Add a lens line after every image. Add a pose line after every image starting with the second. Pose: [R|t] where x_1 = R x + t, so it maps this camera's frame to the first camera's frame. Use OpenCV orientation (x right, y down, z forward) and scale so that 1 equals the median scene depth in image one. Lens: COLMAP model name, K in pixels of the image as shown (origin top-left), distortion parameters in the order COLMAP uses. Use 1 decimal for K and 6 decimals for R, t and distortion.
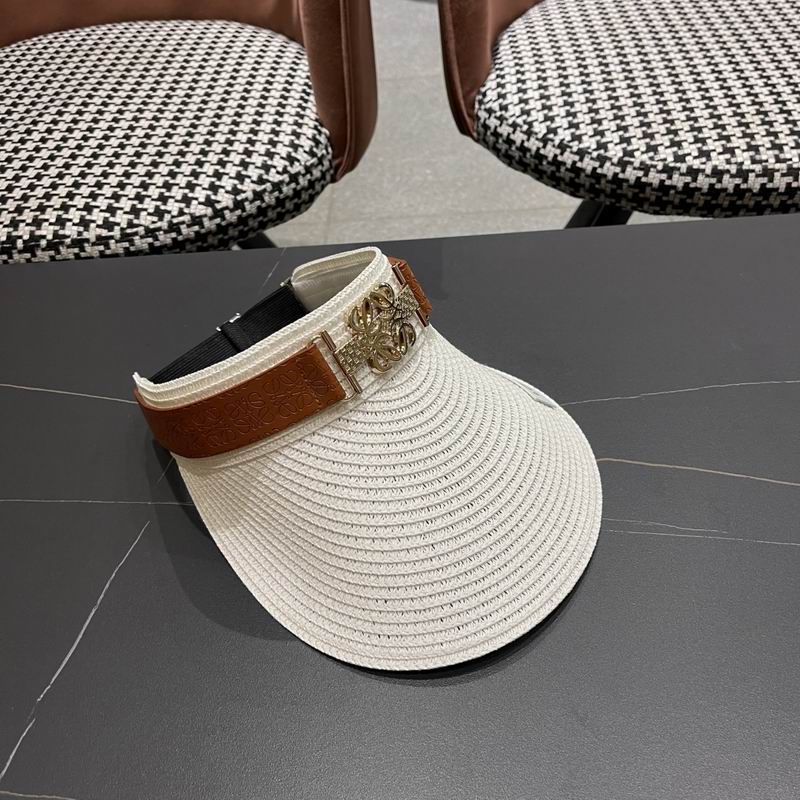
lens RADIAL K [[840.0, 0, 408.1], [0, 840.0, 410.2], [0, 0, 1]] dist [0.017308, 0.000000]
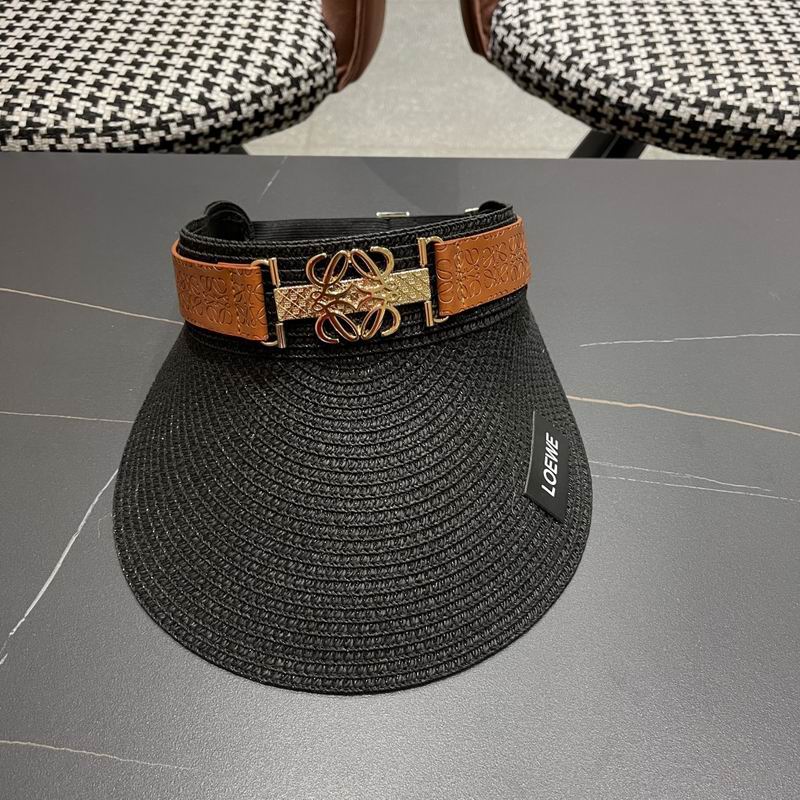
lens RADIAL K [[840.0, 0, 401.9], [0, 840.0, 404.5], [0, 0, 1]] dist [0.017308, 0.000000]
pose [[0.996518, 0.061010, 0.056828, -0.051975], [-0.064180, 0.996381, 0.055728, 0.015149], [-0.053222, -0.059181, 0.996827, 0.060715]]
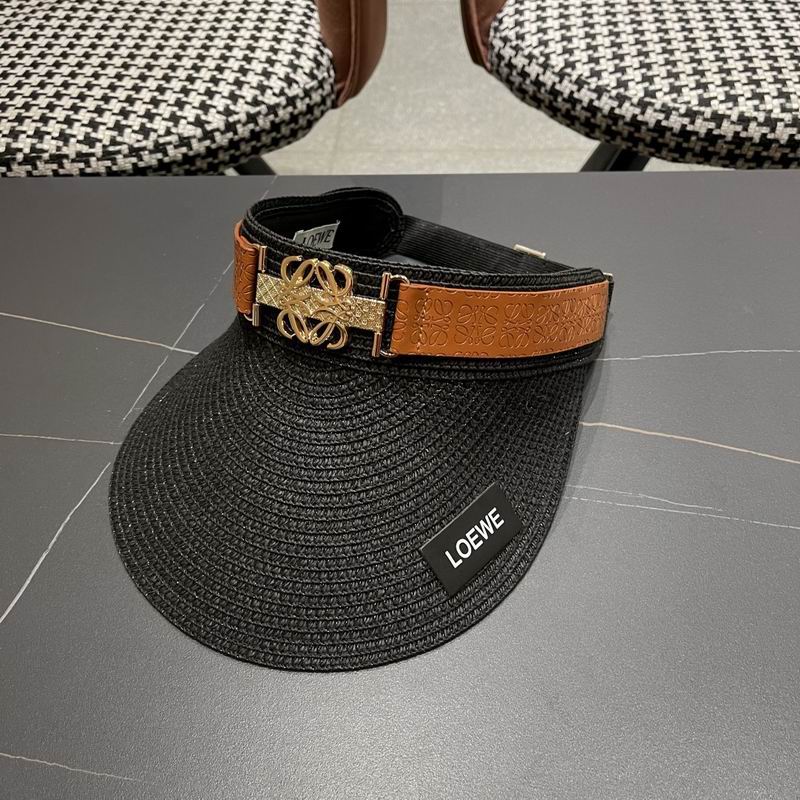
lens RADIAL K [[840.0, 0, 407.8], [0, 840.0, 403.5], [0, 0, 1]] dist [0.017308, 0.000000]
pose [[0.998433, 0.055896, -0.002811, 0.015505], [-0.055593, 0.996310, 0.065392, -0.009366], [0.006456, -0.065133, 0.997856, 0.044189]]
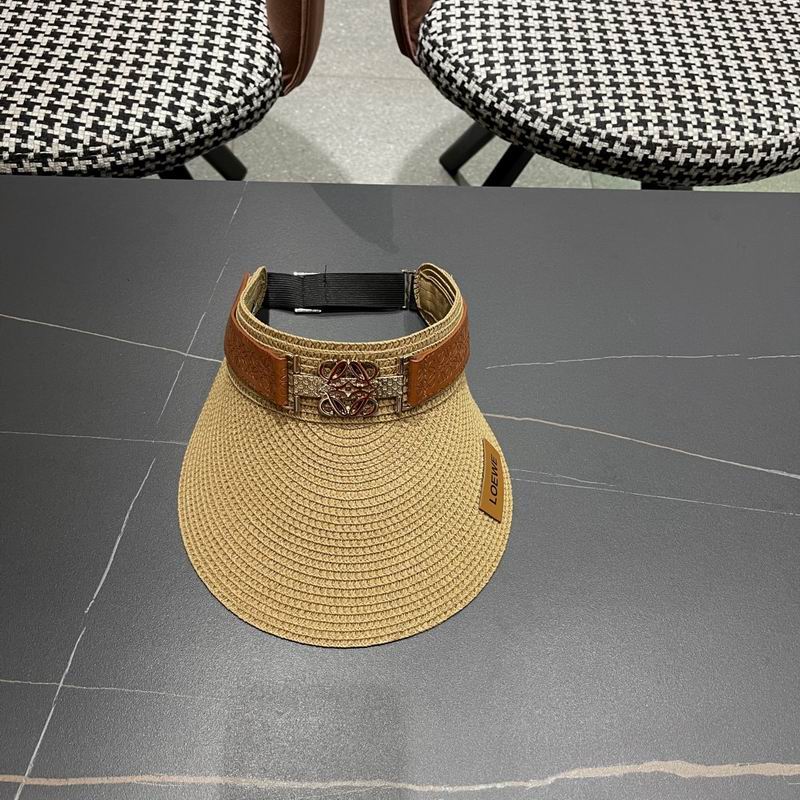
lens RADIAL K [[840.0, 0, 409.9], [0, 840.0, 396.9], [0, 0, 1]] dist [0.017308, 0.000000]
pose [[0.985095, 0.037886, 0.167789, -0.101791], [-0.072474, 0.976052, 0.205109, -0.147453], [-0.156000, -0.214212, 0.964249, -0.123812]]
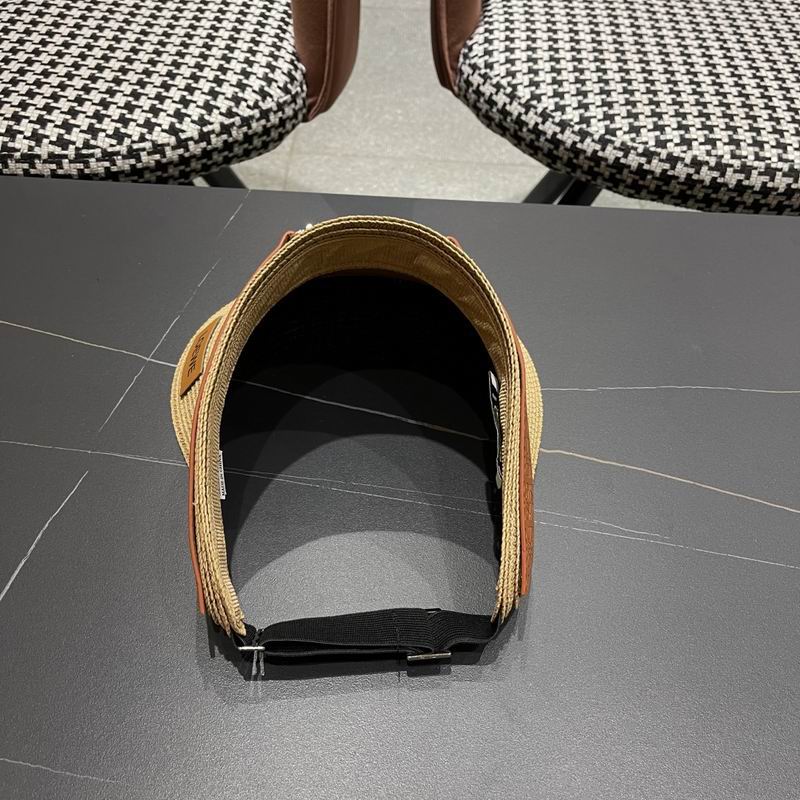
lens RADIAL K [[840.0, 0, 402.5], [0, 840.0, 408.8], [0, 0, 1]] dist [0.017308, 0.000000]
pose [[0.992776, 0.097229, 0.070297, -0.015702], [-0.102243, 0.992177, 0.071637, -0.029632], [-0.062782, -0.078307, 0.994950, 0.014946]]
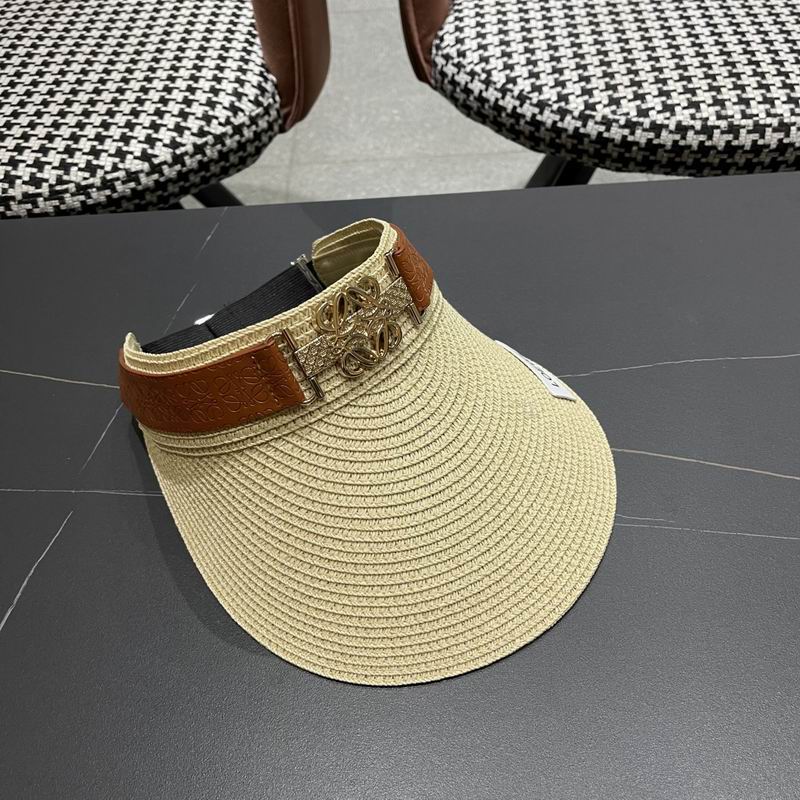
lens RADIAL K [[840.0, 0, 415.8], [0, 840.0, 405.1], [0, 0, 1]] dist [0.017308, 0.000000]
pose [[0.999461, -0.004962, 0.032456, 0.031608], [0.002699, 0.997584, 0.069412, -0.034291], [-0.032722, -0.069287, 0.997060, 0.034410]]
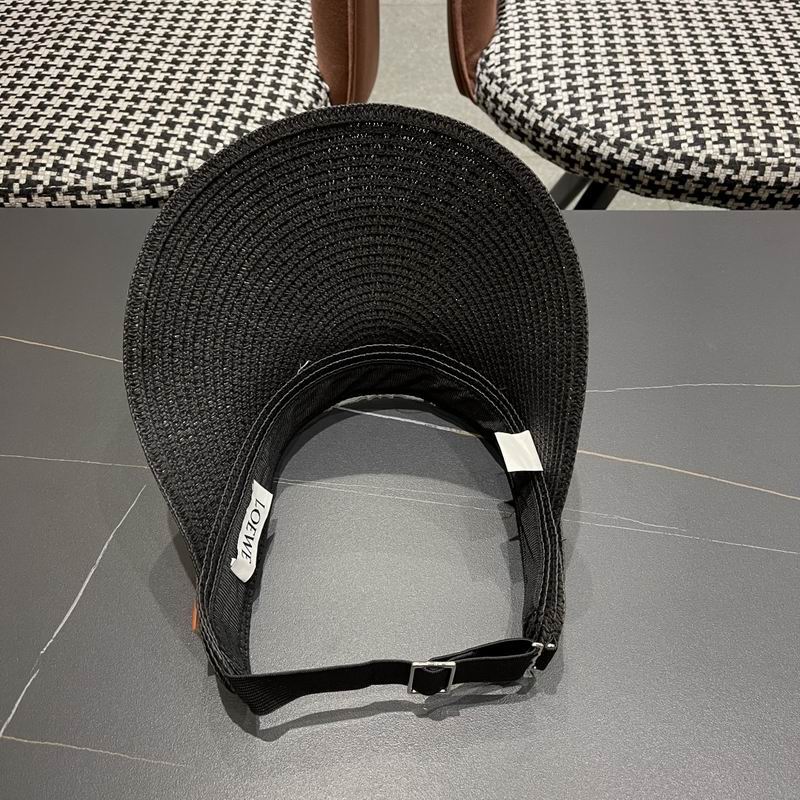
lens RADIAL K [[840.0, 0, 401.1], [0, 840.0, 410.8], [0, 0, 1]] dist [0.017308, 0.000000]
pose [[0.997865, 0.059443, 0.027042, -0.014354], [-0.061733, 0.993686, 0.093687, -0.052377], [-0.021302, -0.095157, 0.995234, -0.030977]]
